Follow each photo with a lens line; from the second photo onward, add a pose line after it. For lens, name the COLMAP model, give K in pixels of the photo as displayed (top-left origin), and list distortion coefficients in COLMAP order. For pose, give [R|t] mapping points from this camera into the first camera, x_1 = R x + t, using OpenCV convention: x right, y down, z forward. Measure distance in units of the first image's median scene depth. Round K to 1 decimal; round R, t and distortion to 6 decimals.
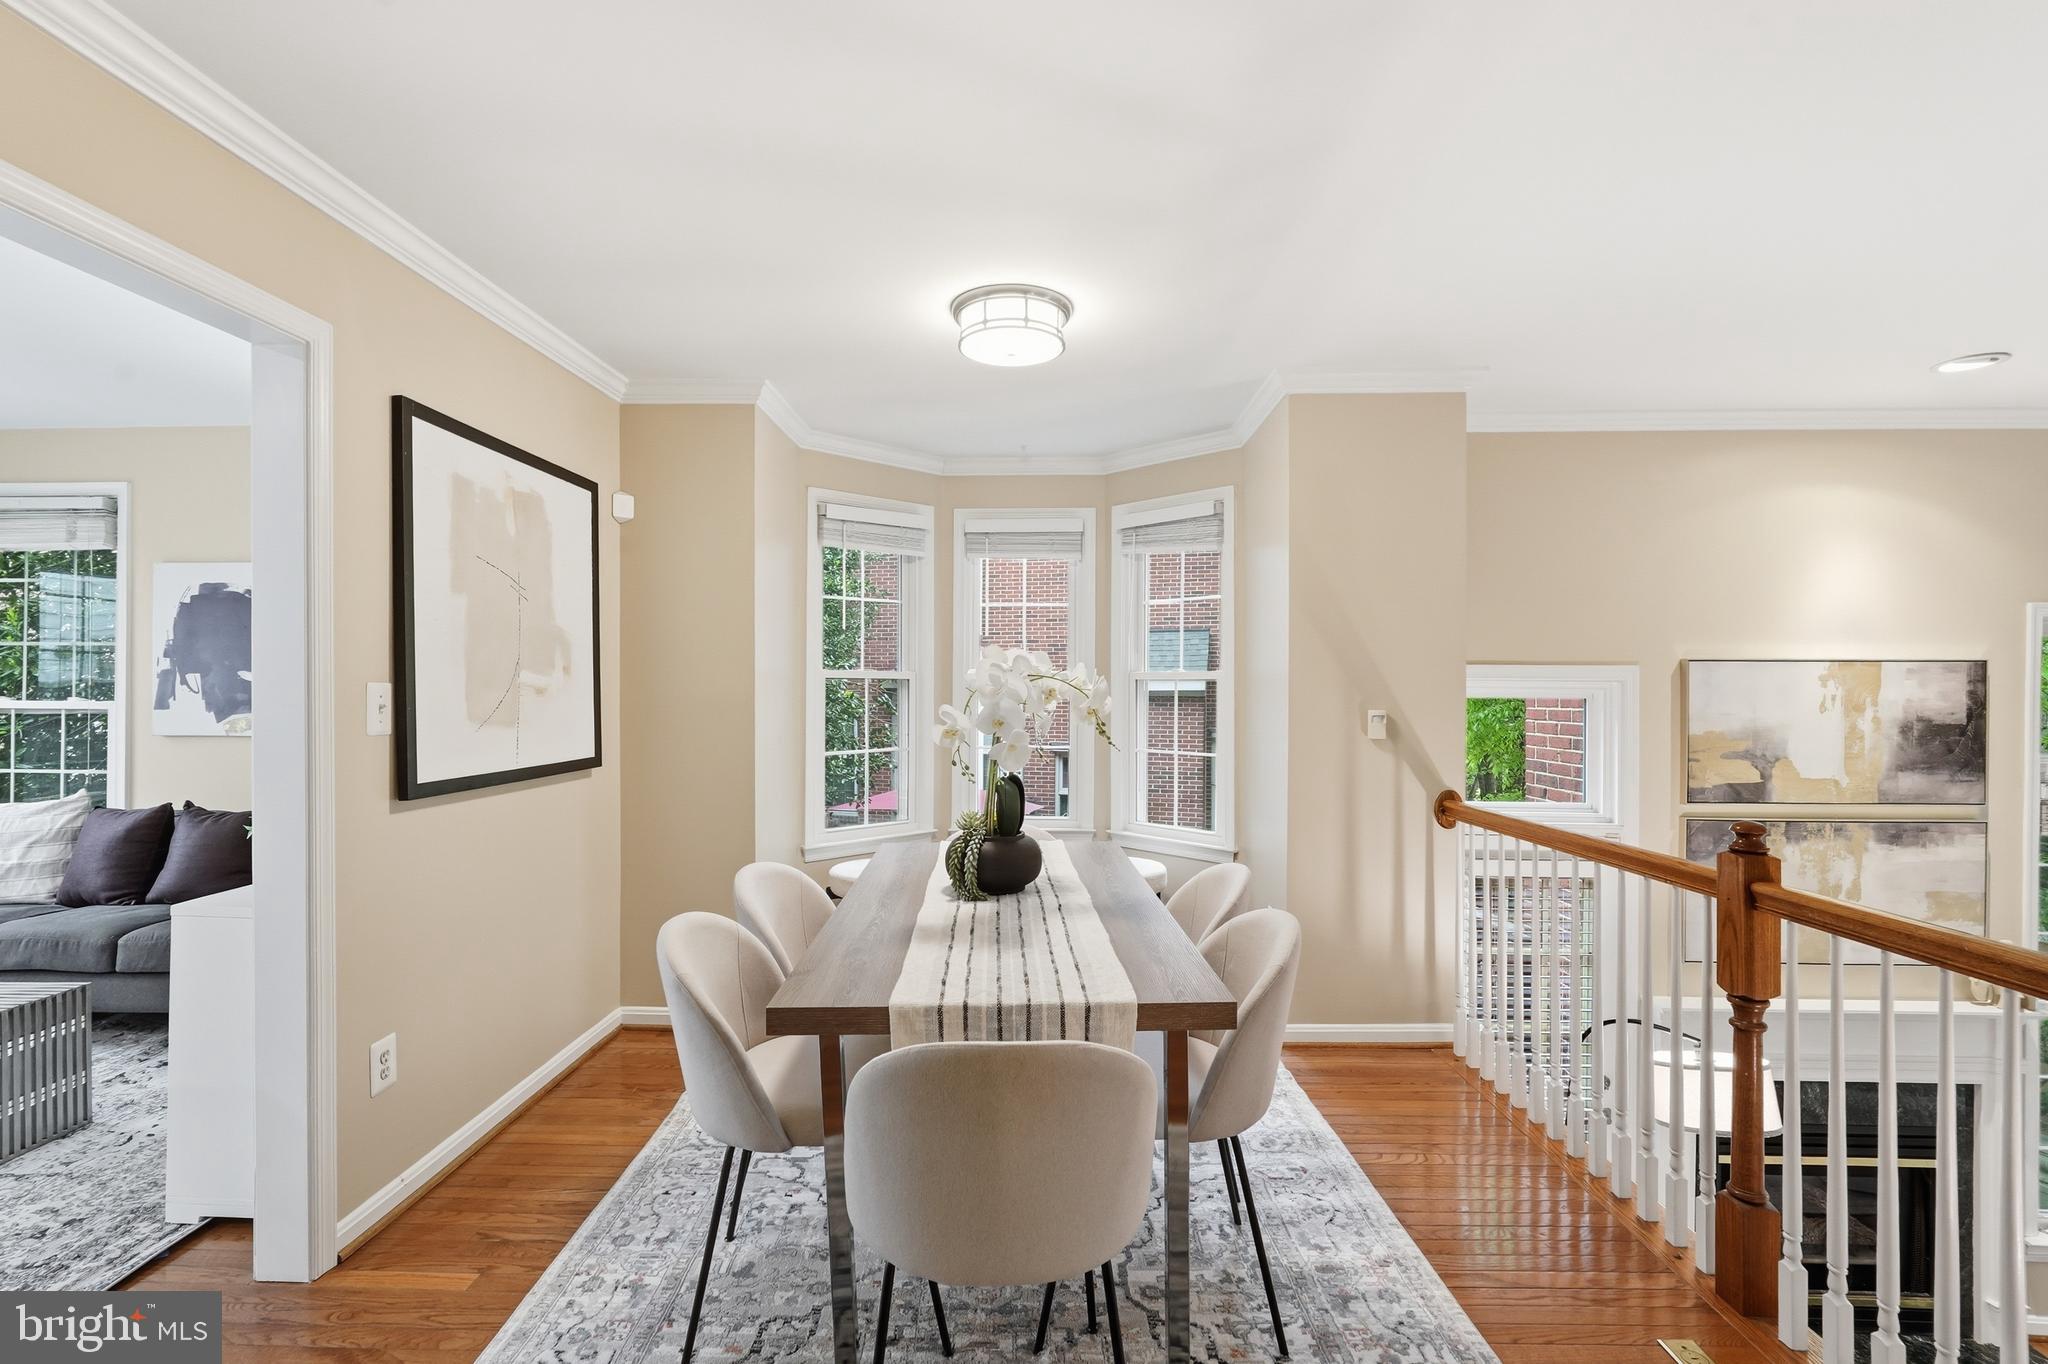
lens RADIAL K [[923.4, 0, 1031.4], [0, 923.4, 684.7], [0, 0, 1]] dist [-0.011951, 0.007032]
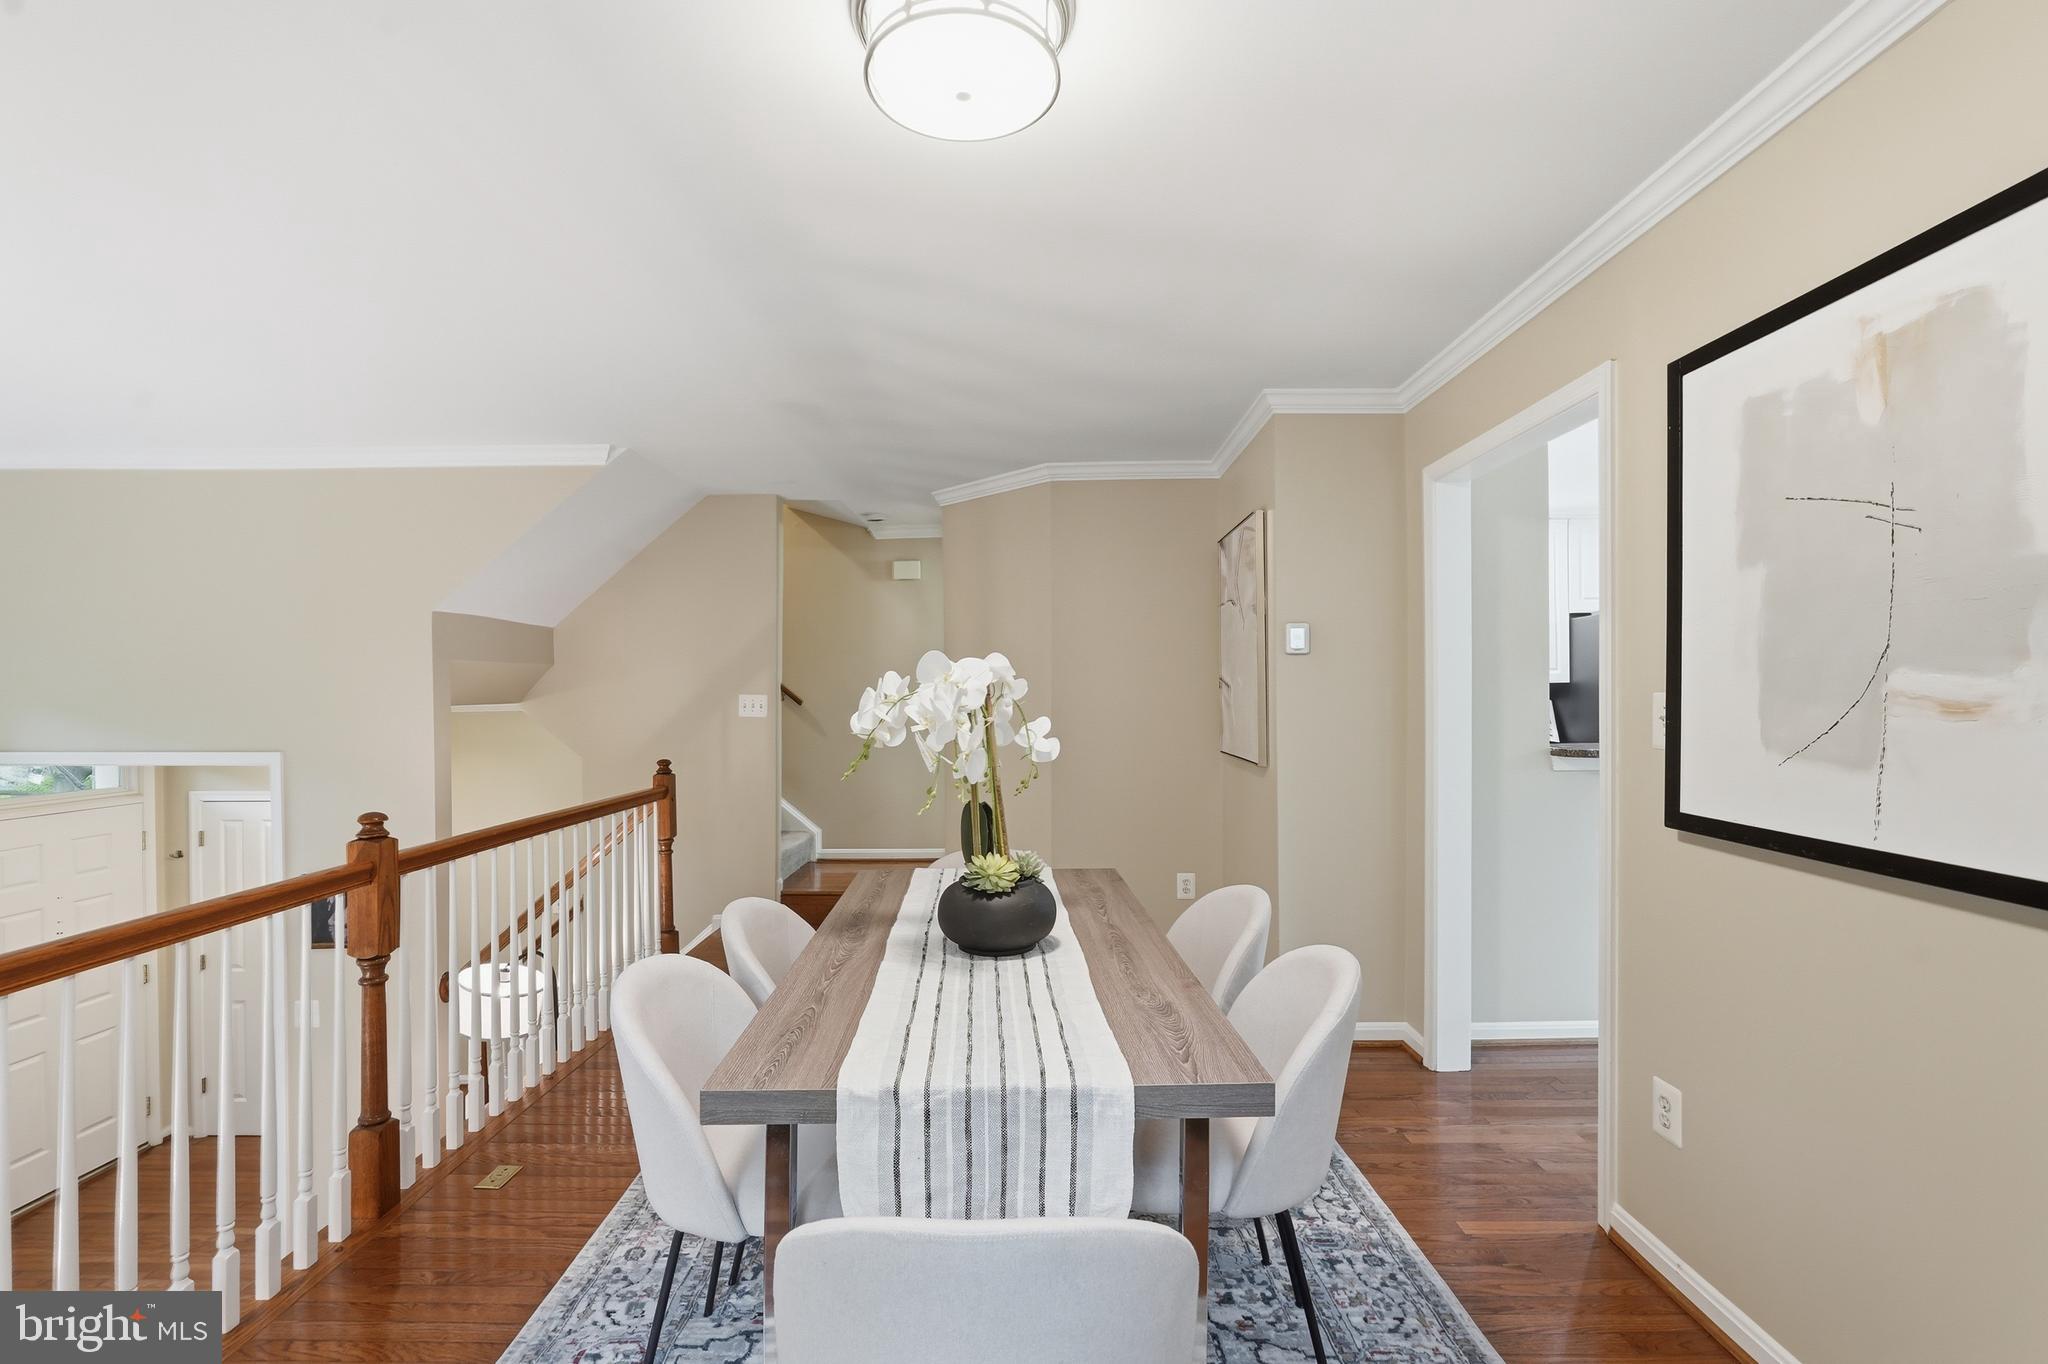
lens RADIAL K [[923.4, 0, 1014.8], [0, 923.4, 691.1], [0, 0, 1]] dist [-0.011951, 0.007032]
pose [[-0.999989, 0.004513, -0.001582, -0.053273], [0.004516, 0.999987, -0.002333, -0.003578], [0.001572, -0.002340, -0.999996, 1.707234]]
